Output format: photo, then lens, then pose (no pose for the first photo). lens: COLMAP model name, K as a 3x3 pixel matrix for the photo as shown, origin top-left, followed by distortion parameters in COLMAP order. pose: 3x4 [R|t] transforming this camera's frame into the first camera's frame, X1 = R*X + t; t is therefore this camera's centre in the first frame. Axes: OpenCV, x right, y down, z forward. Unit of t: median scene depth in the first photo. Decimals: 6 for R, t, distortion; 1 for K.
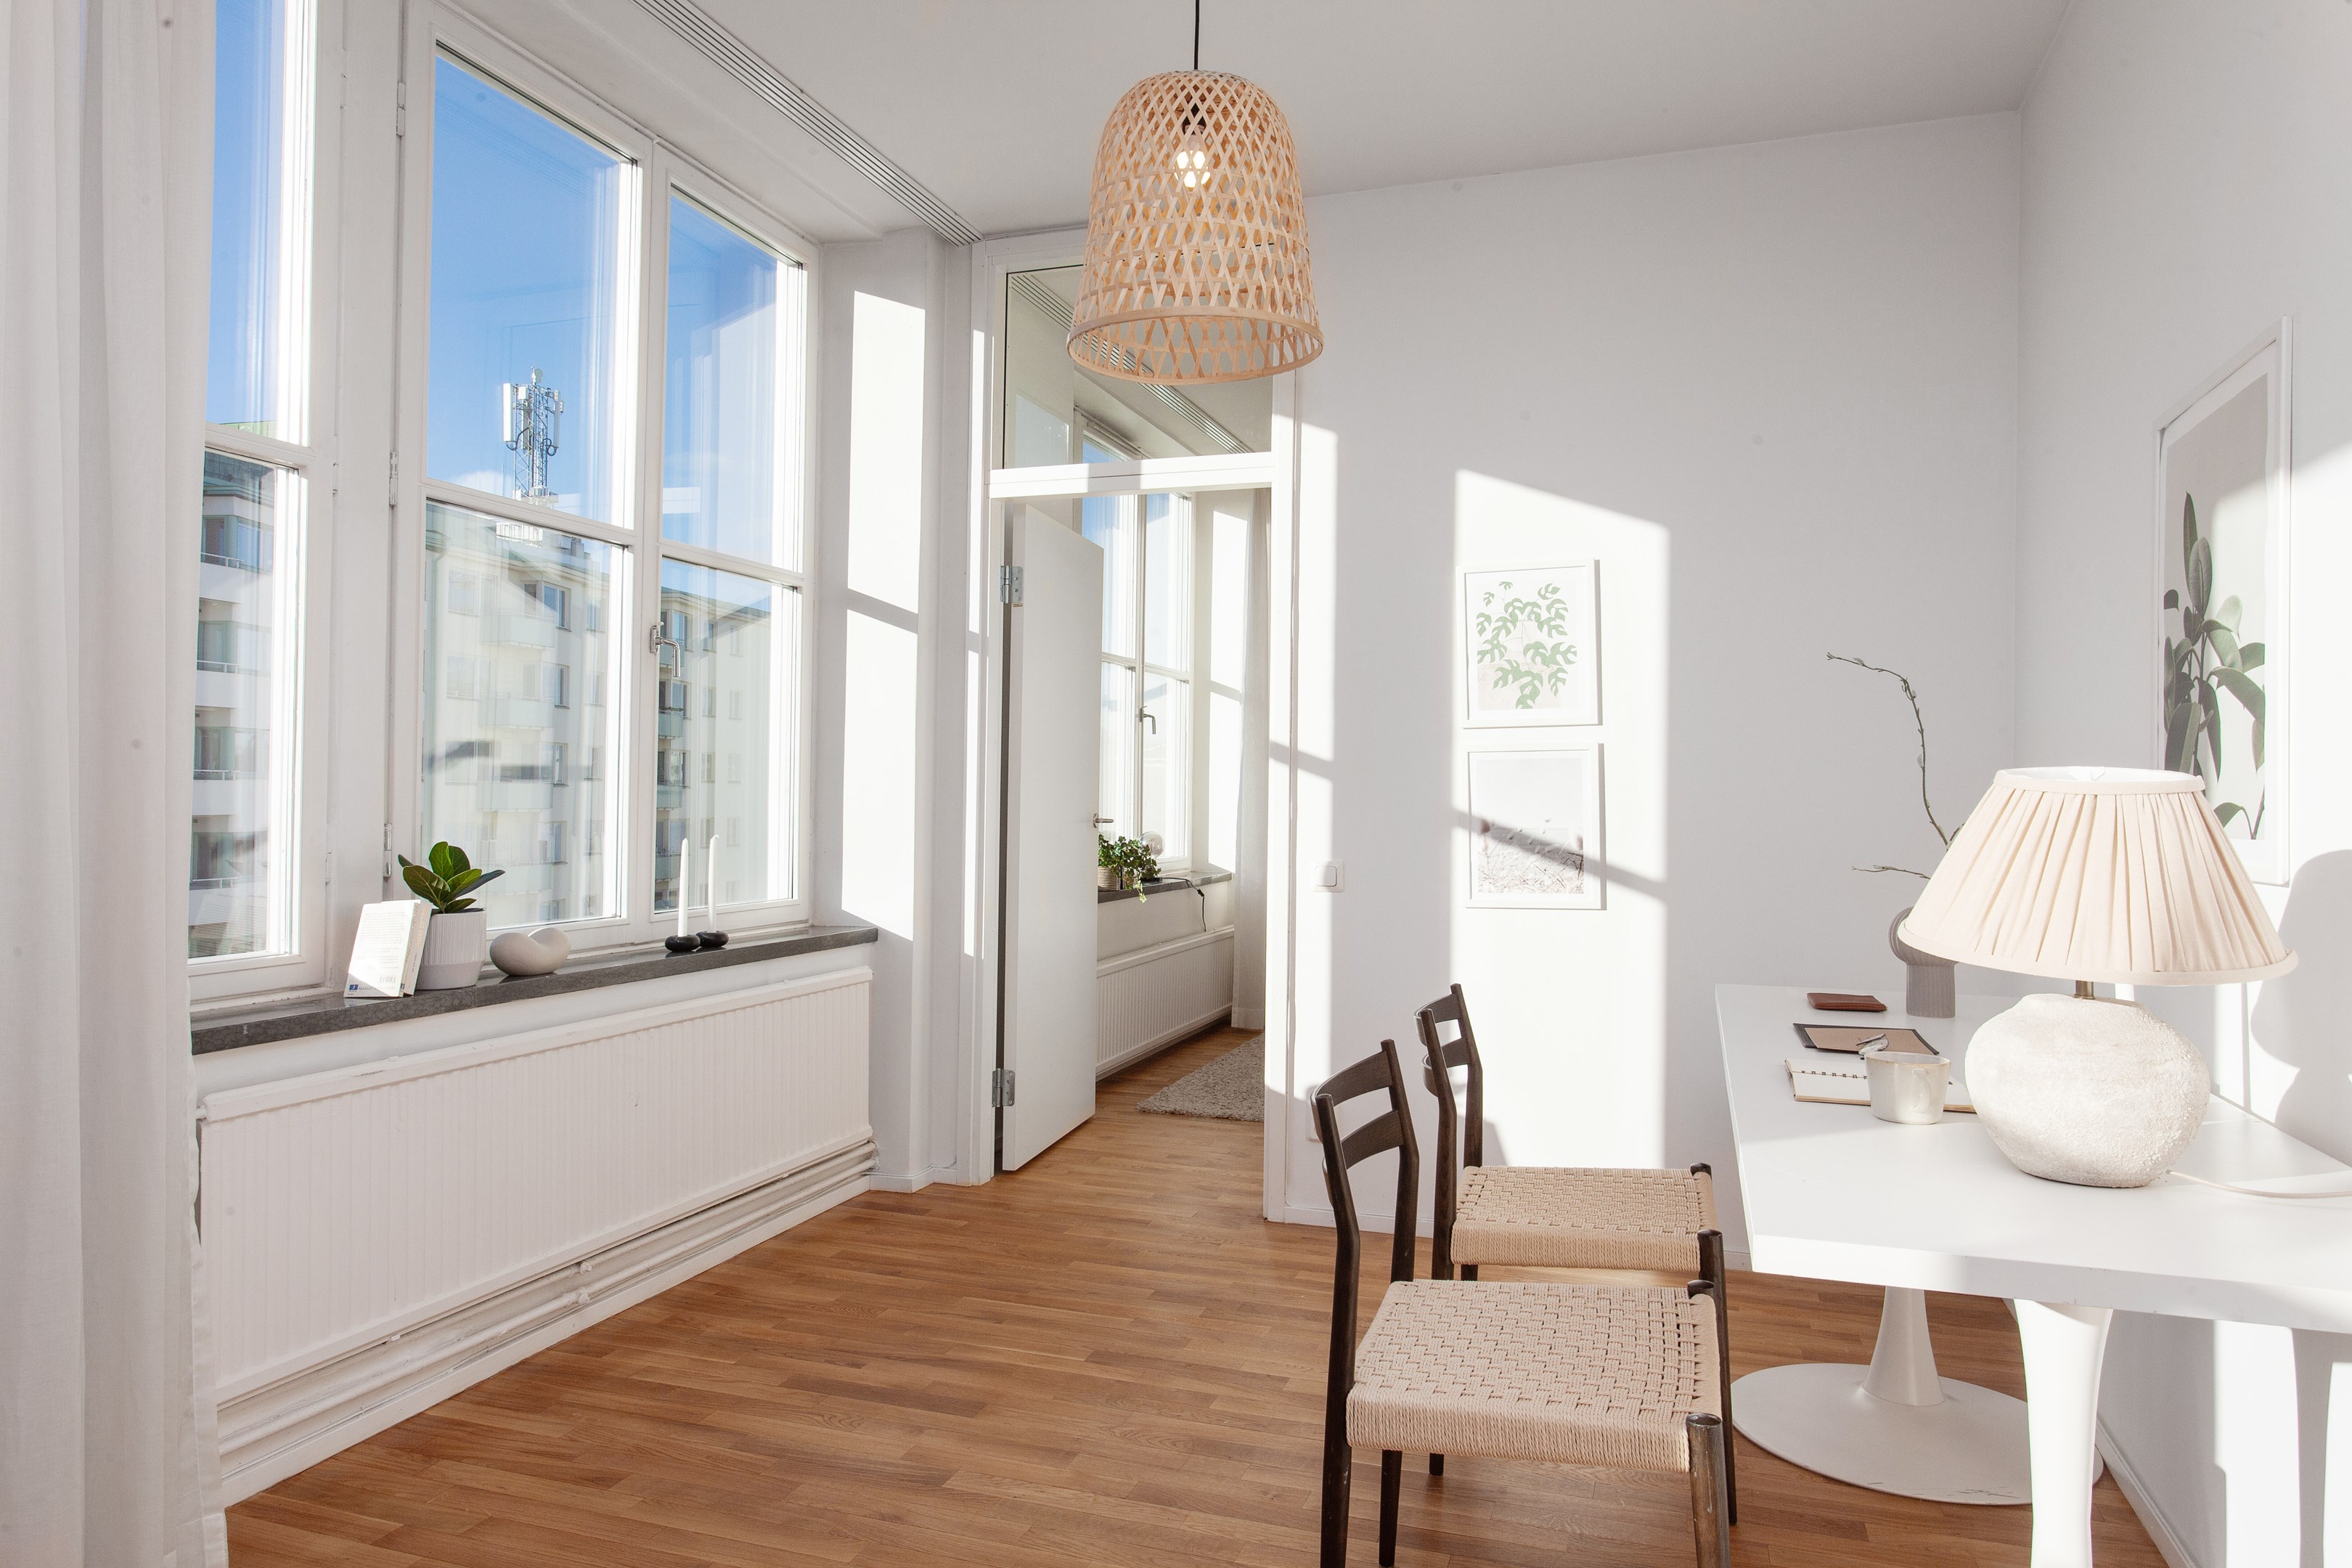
lens RADIAL K [[1519.1, 0, 1176.0], [0, 1519.1, 784.0], [0, 0, 1]] dist [0.000057, -0.000007]
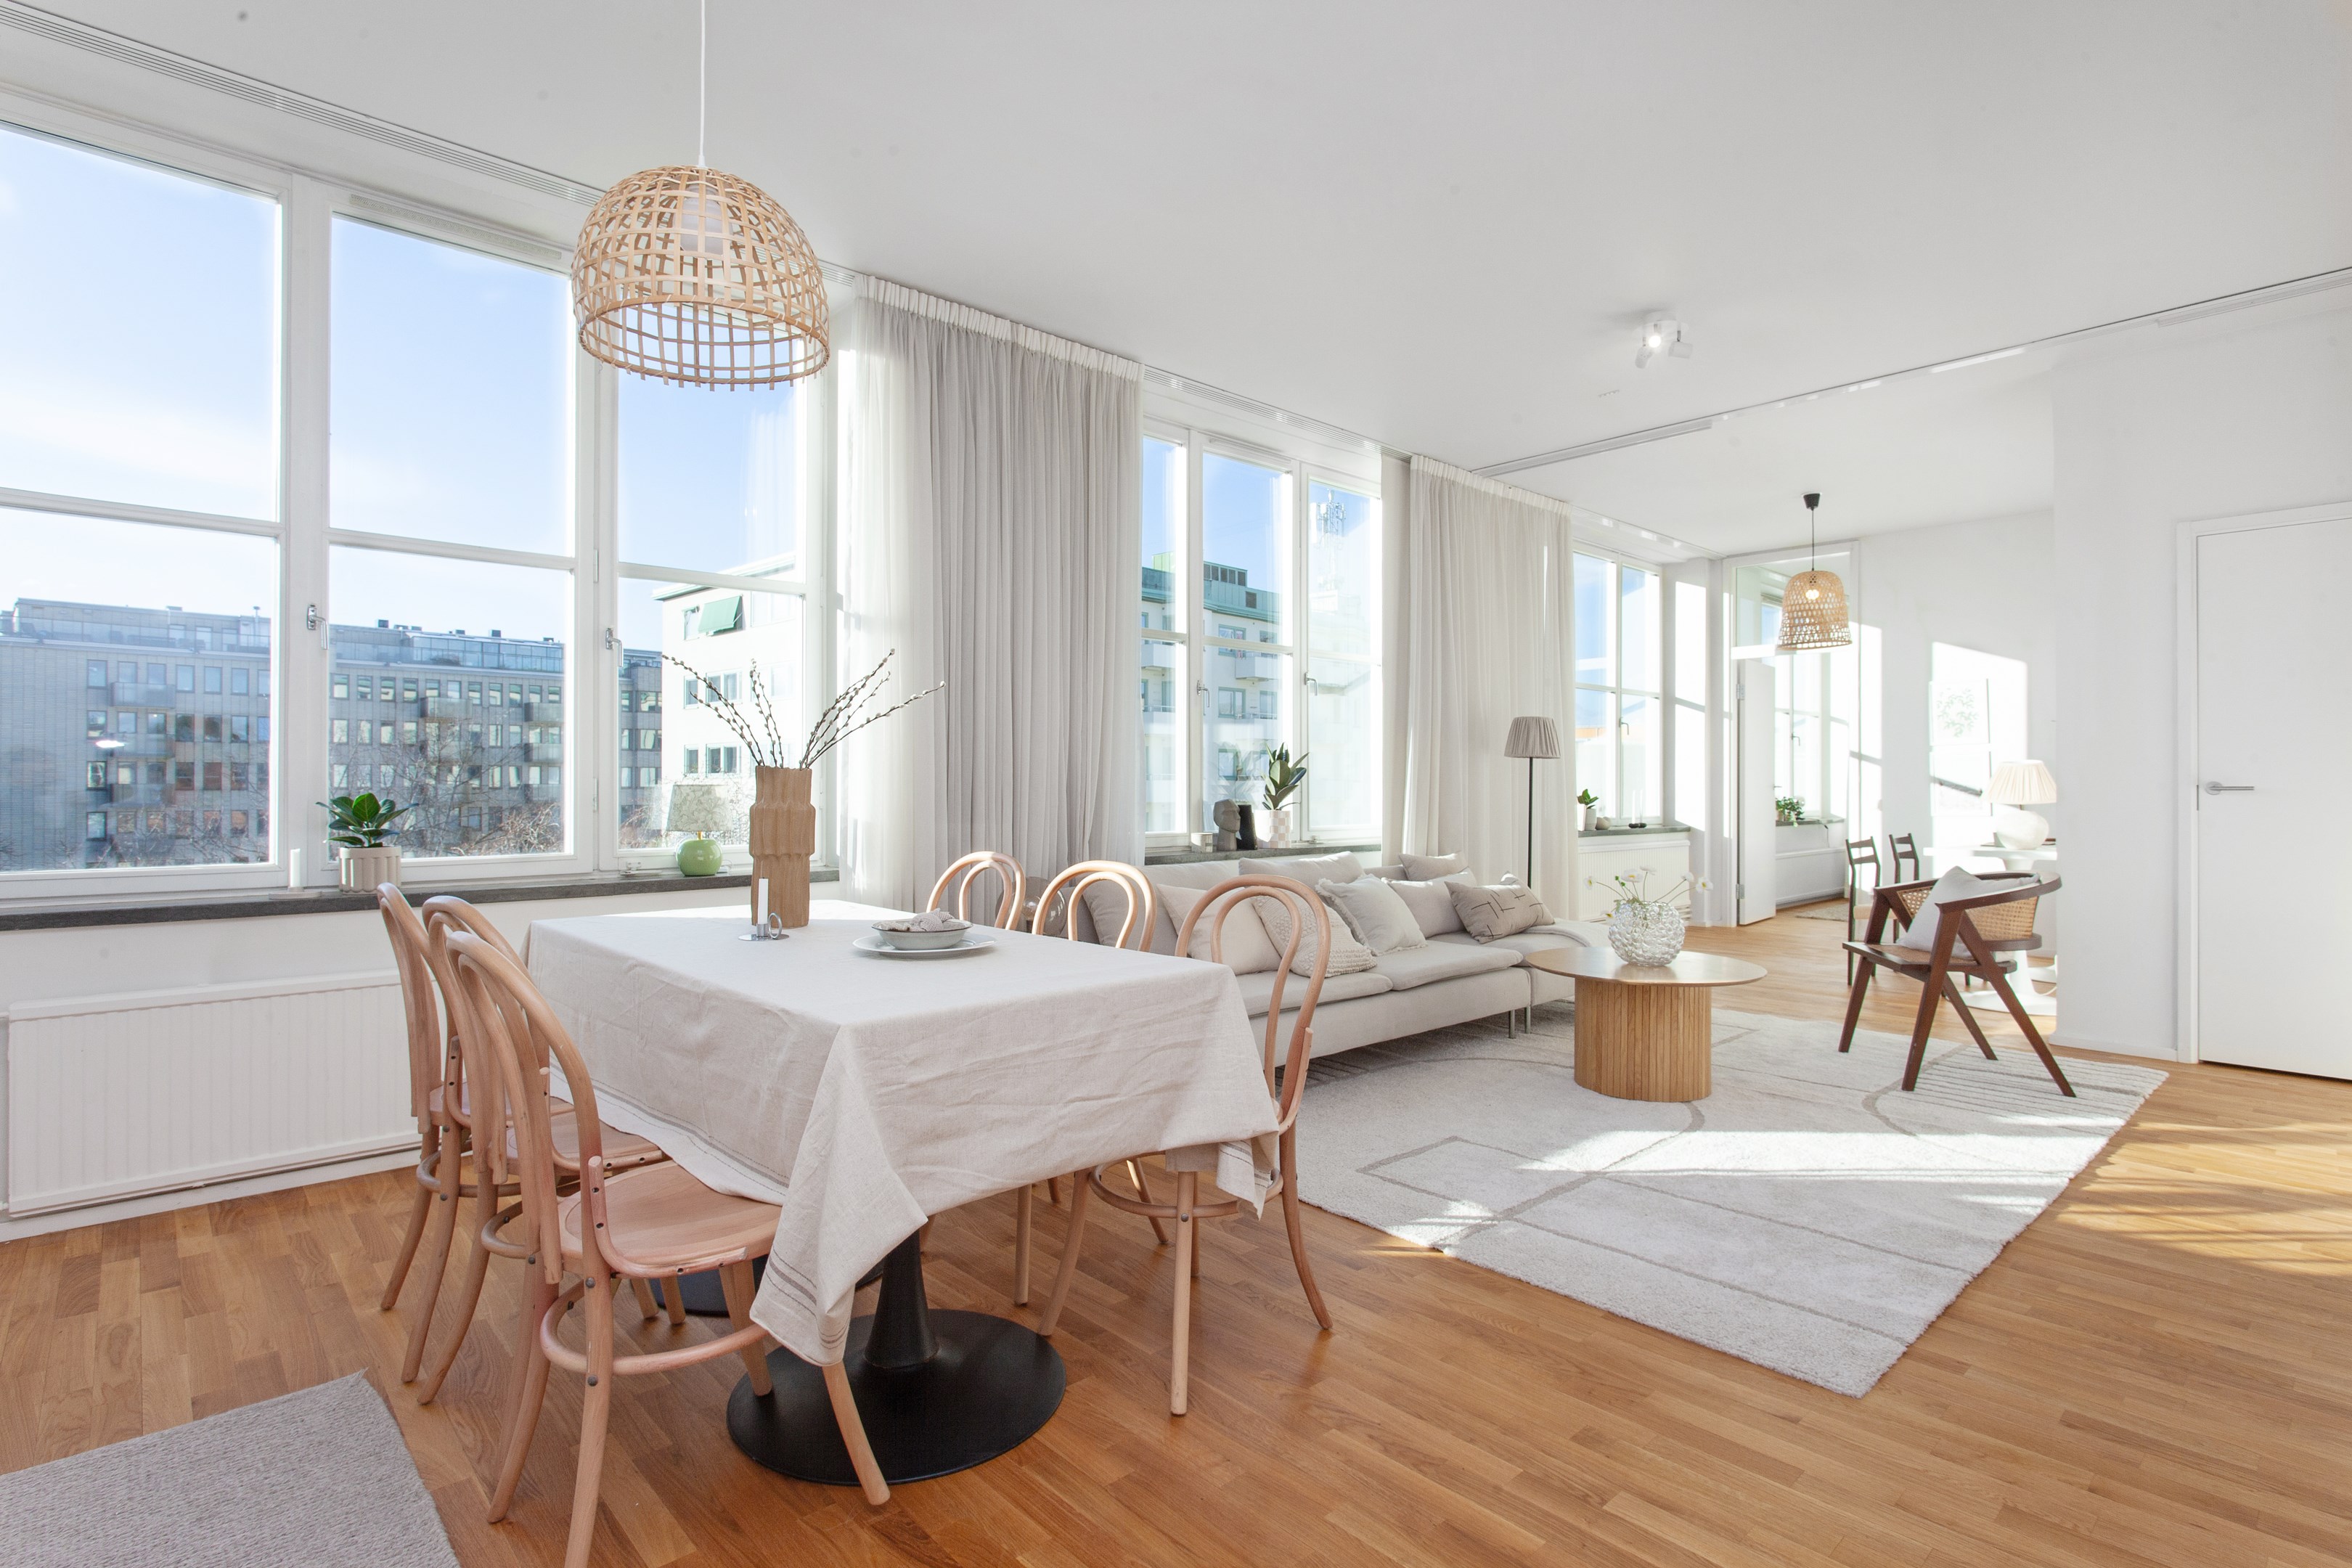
lens RADIAL K [[1321.6, 0, 1228.8], [0, 1321.6, 785.3], [0, 0, 1]] dist [-0.004082, 0.003762]
pose [[0.916131, -0.015222, -0.400589, -0.012080], [0.016369, 0.999866, -0.000559, 0.012867], [0.400544, -0.006045, 0.916258, -1.399472]]
